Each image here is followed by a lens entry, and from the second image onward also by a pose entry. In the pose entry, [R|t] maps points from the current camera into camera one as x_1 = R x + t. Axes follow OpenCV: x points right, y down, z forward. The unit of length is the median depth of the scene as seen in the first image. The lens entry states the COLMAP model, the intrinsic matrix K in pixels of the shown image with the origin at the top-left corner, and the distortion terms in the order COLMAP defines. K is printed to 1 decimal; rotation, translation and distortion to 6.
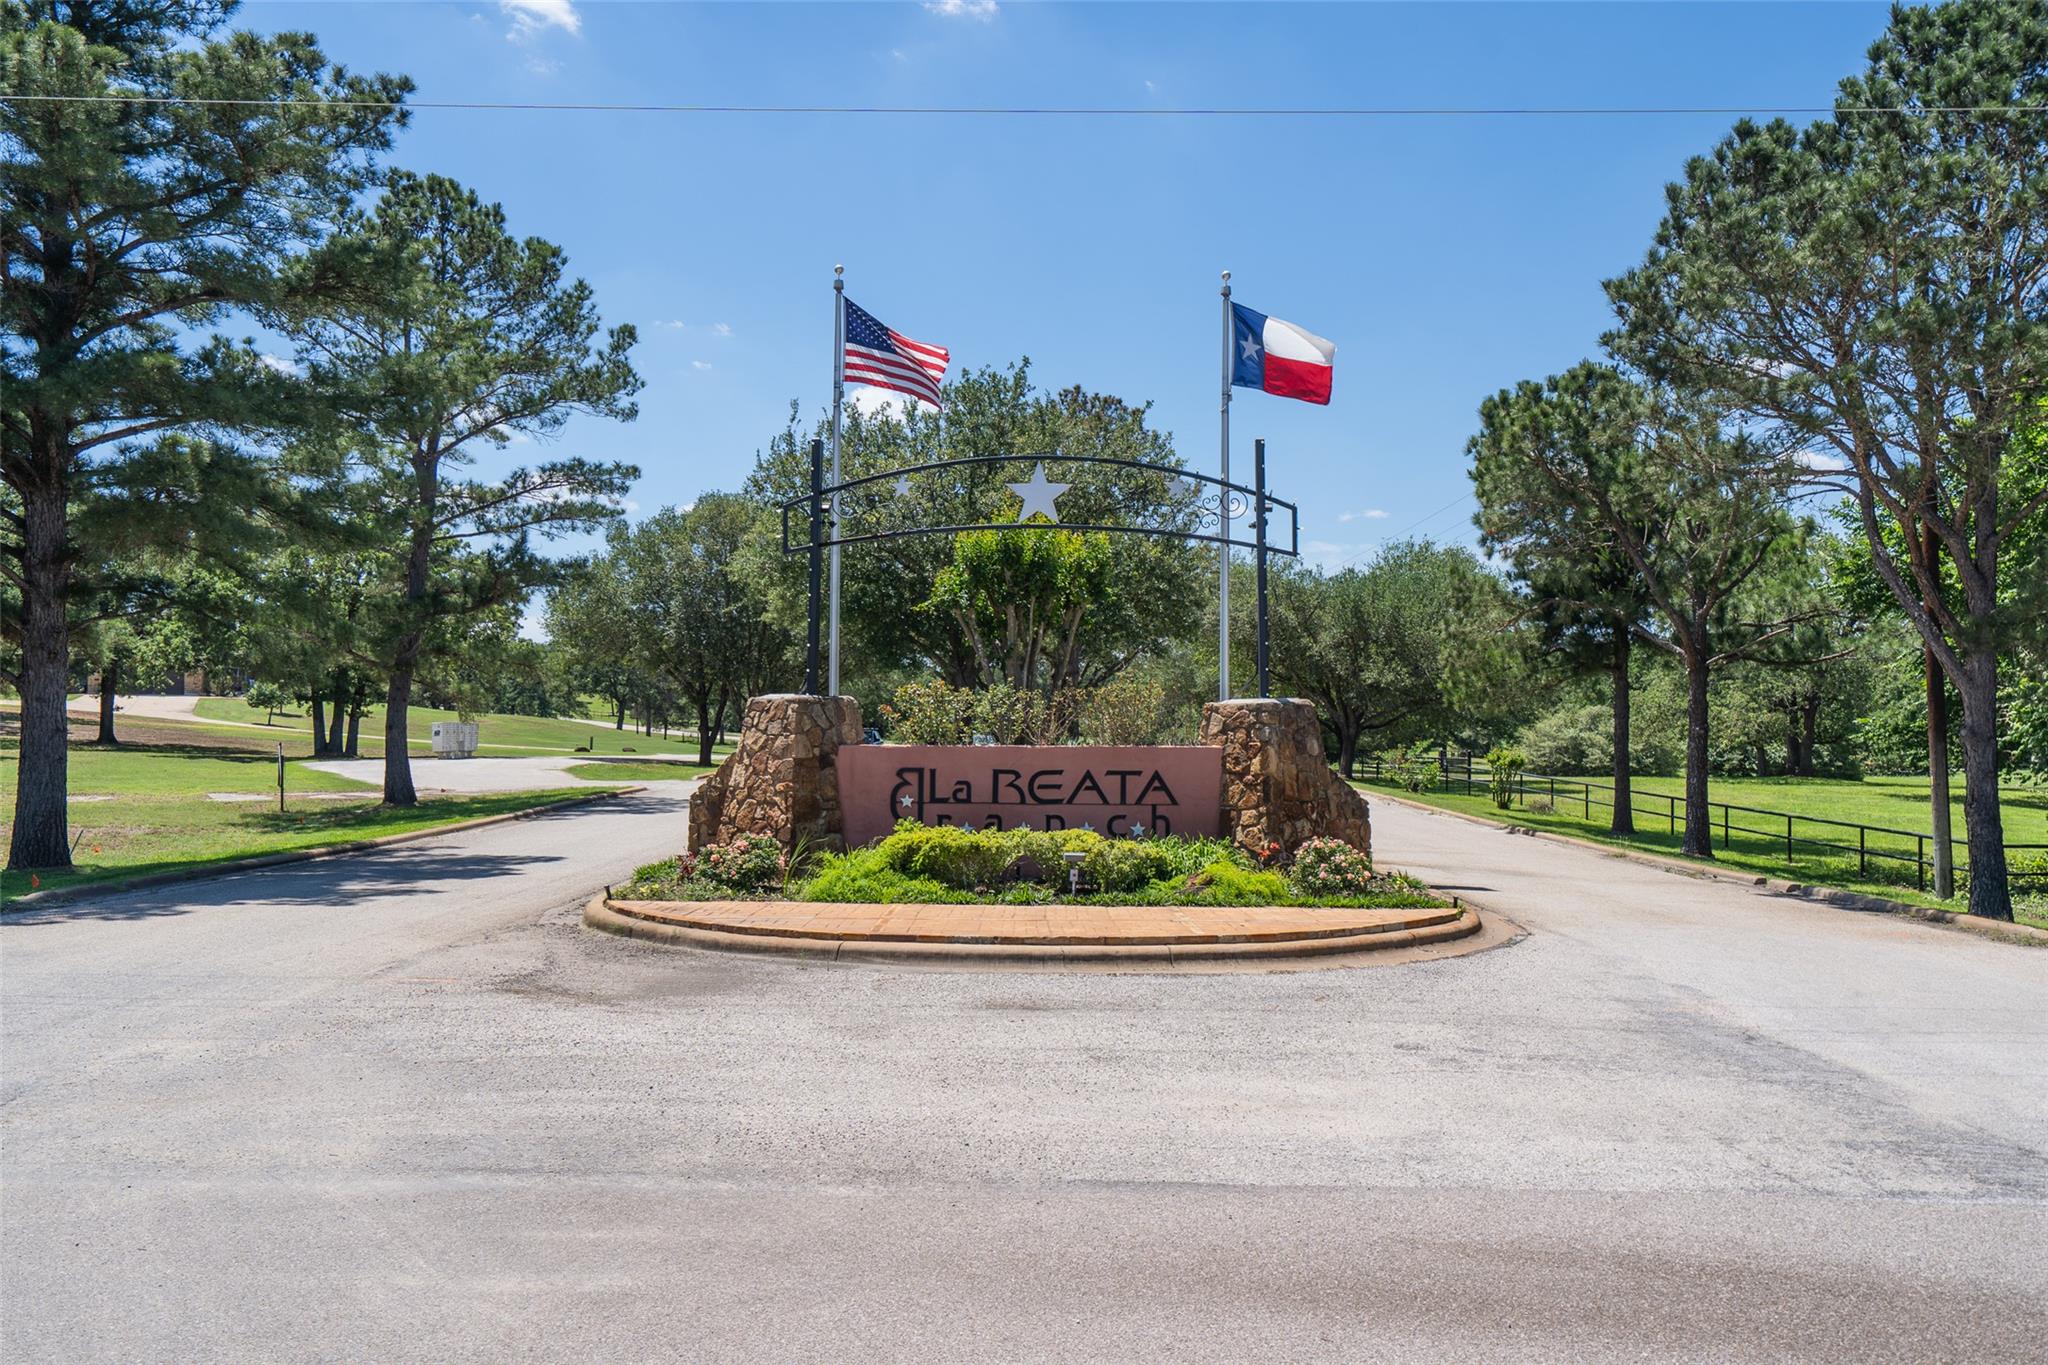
lens RADIAL K [[1469.6, 0, 1024.0], [0, 1469.6, 682.5], [0, 0, 1]] dist [-0.003648, -0.000431]
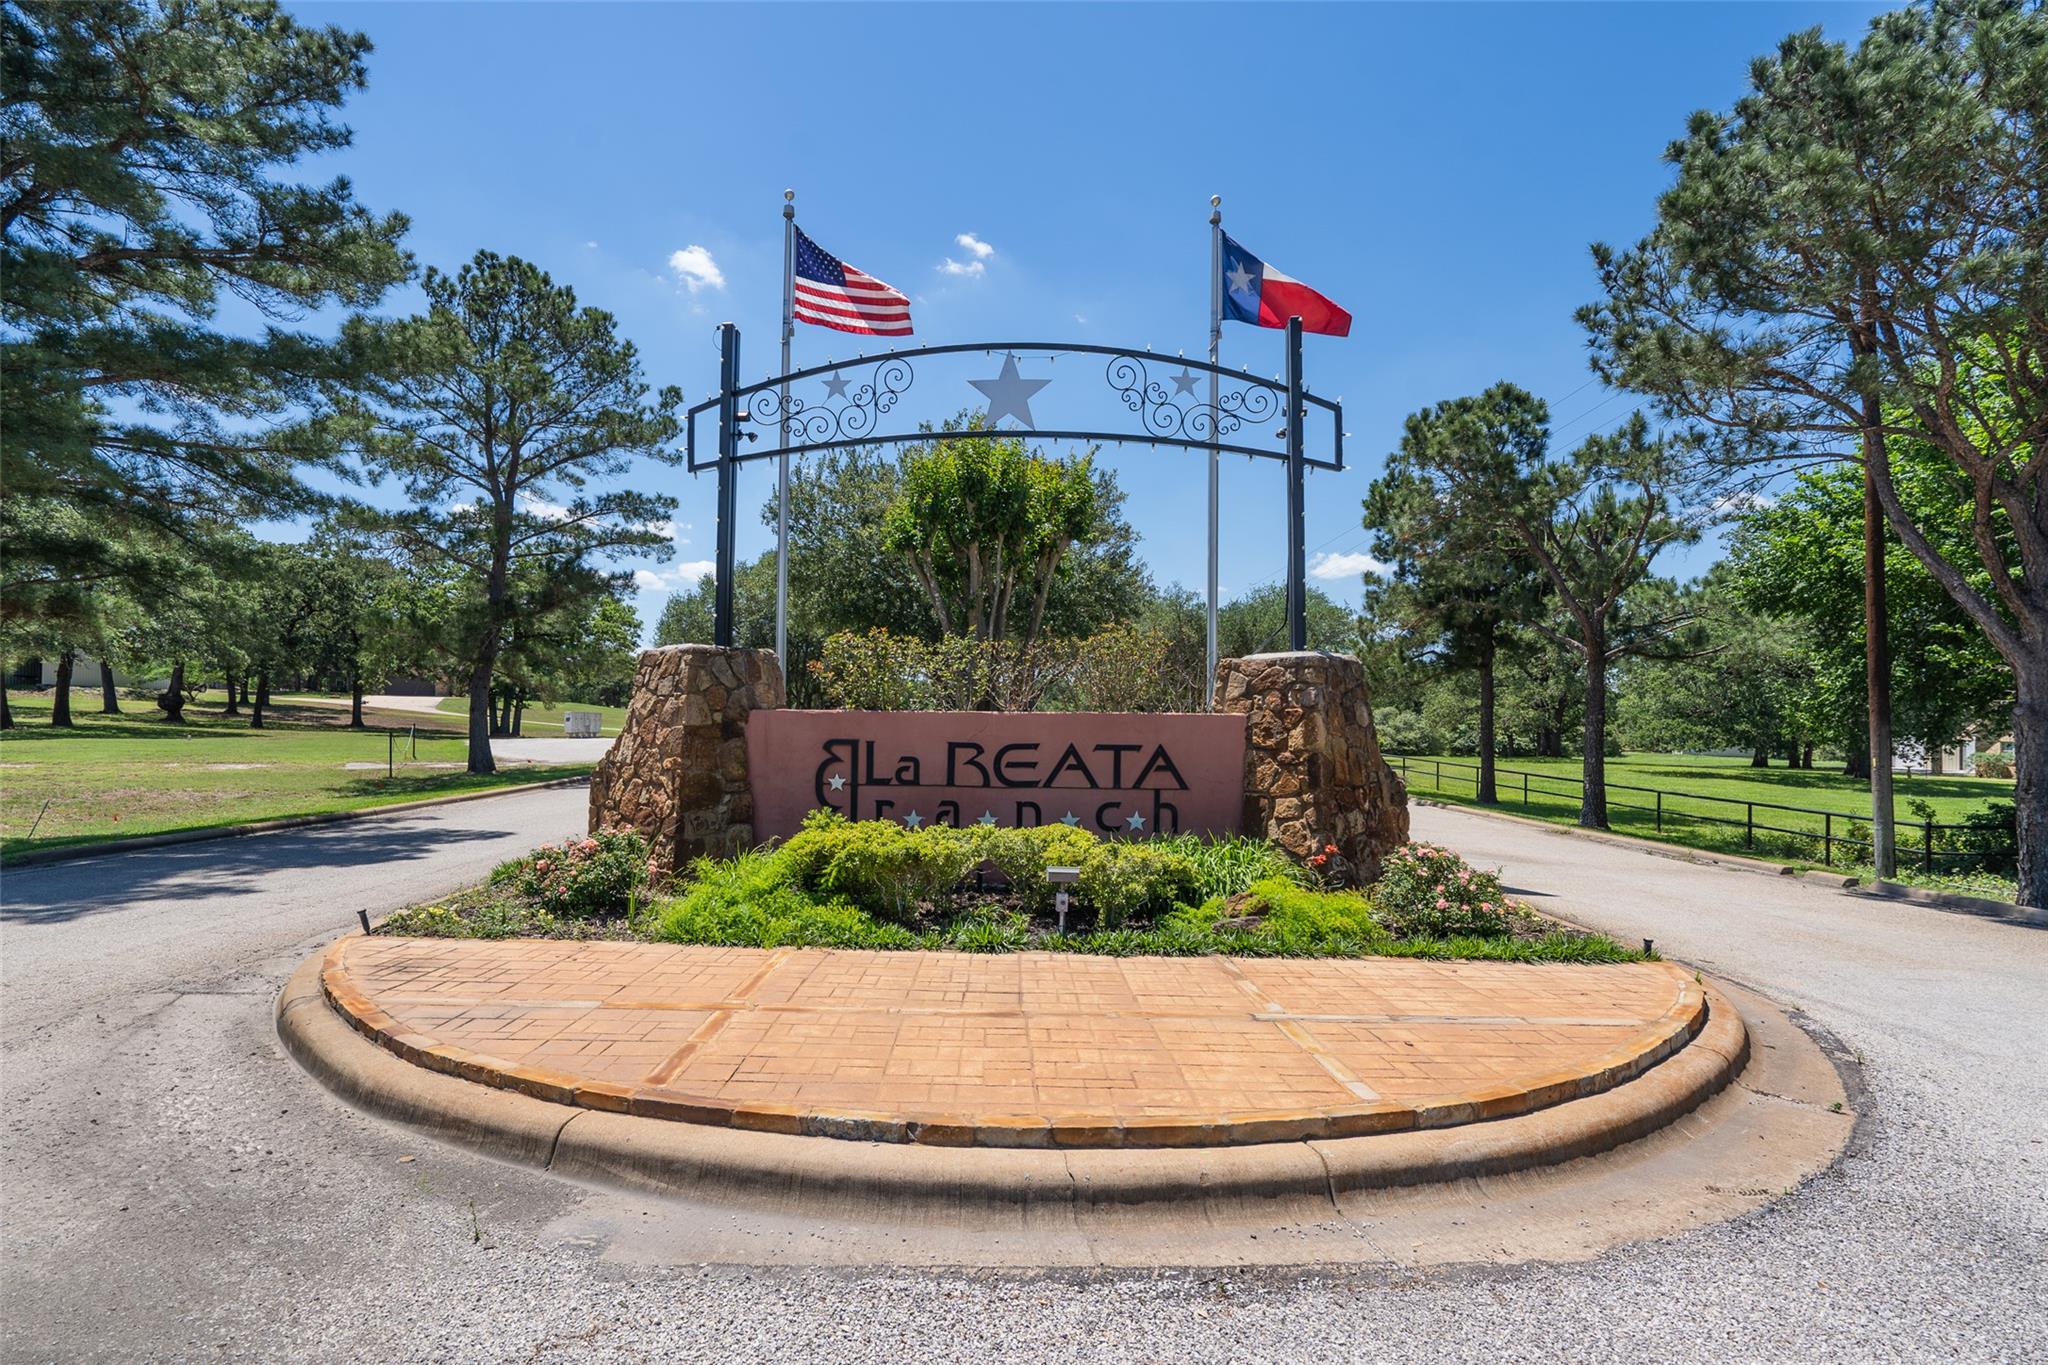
lens RADIAL K [[948.8, 0, 966.1], [0, 948.8, 693.2], [0, 0, 1]] dist [0.001105, 0.000135]
pose [[0.999548, 0.004229, -0.029751, 0.003032], [-0.004218, 0.999991, 0.000446, 0.033077], [0.029753, -0.000321, 0.999557, 0.500580]]
